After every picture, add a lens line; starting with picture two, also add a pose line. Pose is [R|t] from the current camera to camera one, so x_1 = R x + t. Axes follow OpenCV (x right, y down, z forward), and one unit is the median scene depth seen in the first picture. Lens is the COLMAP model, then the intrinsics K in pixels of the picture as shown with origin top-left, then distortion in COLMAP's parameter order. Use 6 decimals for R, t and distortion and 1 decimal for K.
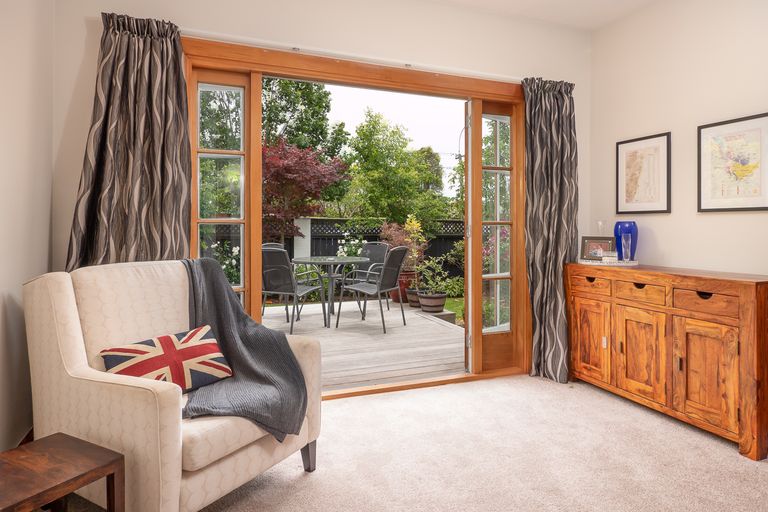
lens RADIAL K [[476.8, 0, 382.9], [0, 476.8, 219.1], [0, 0, 1]] dist [-0.002356, -0.000574]
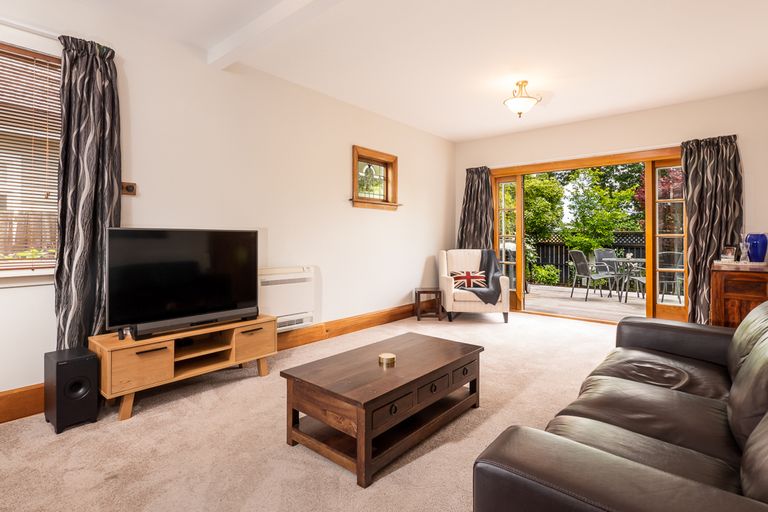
lens RADIAL K [[385.4, 0, 382.7], [0, 385.4, 238.2], [0, 0, 1]] dist [-0.000029, -0.000006]
pose [[0.486001, -0.004754, -0.873945, 1.307165], [0.010165, 0.999948, 0.000213, 0.007325], [0.873899, -0.008988, 0.486025, -0.672045]]
